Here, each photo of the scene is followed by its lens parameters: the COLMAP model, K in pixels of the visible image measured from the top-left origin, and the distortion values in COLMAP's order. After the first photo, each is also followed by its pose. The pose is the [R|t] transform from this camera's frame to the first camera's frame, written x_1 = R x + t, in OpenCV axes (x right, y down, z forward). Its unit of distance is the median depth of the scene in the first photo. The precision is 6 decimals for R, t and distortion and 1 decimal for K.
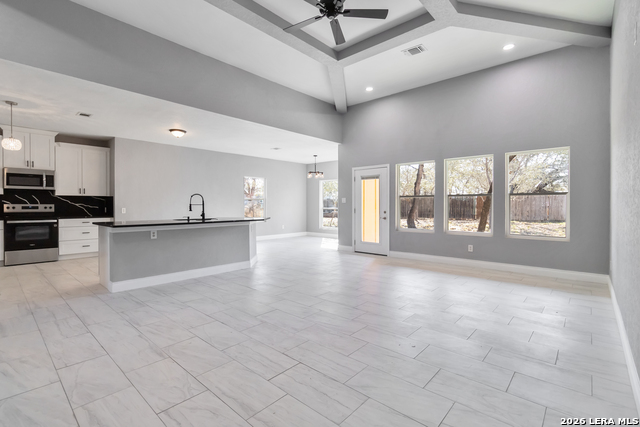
lens RADIAL K [[300.5, 0, 322.2], [0, 300.5, 206.4], [0, 0, 1]] dist [0.001270, 0.002224]
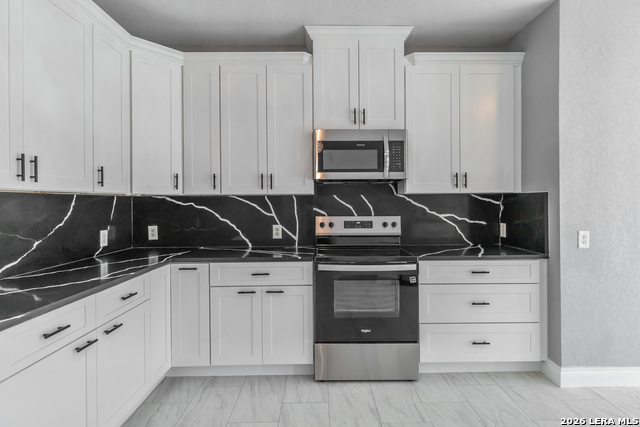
lens RADIAL K [[341.8, 0, 324.8], [0, 341.8, 202.6], [0, 0, 1]] dist [0.006824, -0.000229]
pose [[0.679304, -0.004925, -0.733841, -0.645264], [0.003162, 0.999988, -0.003784, -0.024505], [0.733851, 0.000250, 0.679311, 0.636613]]
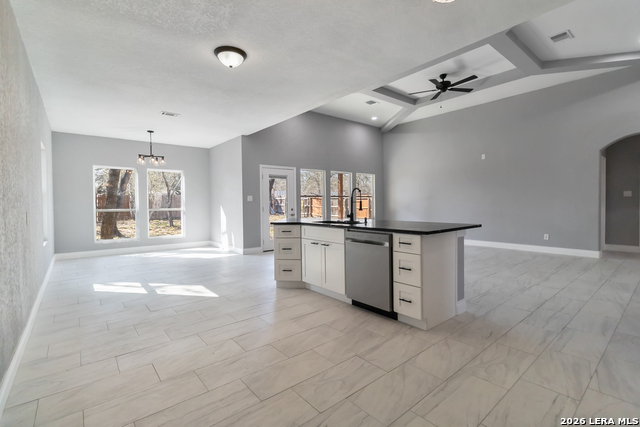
lens RADIAL K [[300.5, 0, 322.5], [0, 300.5, 208.4], [0, 0, 1]] dist [0.001270, 0.002224]
pose [[0.137292, -0.019248, 0.990344, -0.950815], [0.017529, 0.999702, 0.017000, -0.002330], [-0.990375, 0.015026, 0.137589, 0.783305]]
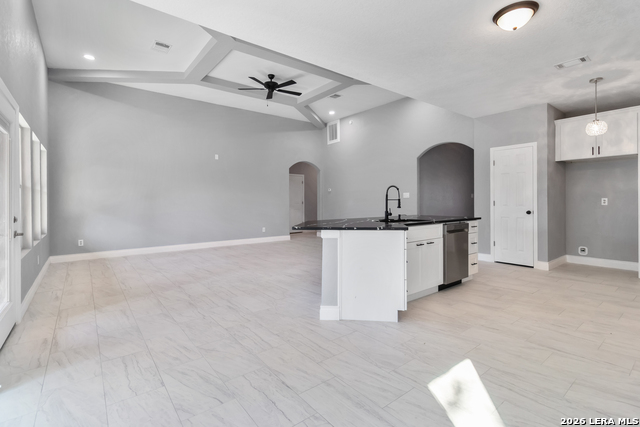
lens RADIAL K [[300.5, 0, 322.3], [0, 300.5, 204.8], [0, 0, 1]] dist [0.001270, 0.002224]
pose [[-0.986783, 0.002792, 0.162024, -0.289444], [0.006085, 0.999785, 0.019832, -0.006466], [-0.161934, 0.020556, -0.986587, 1.429893]]
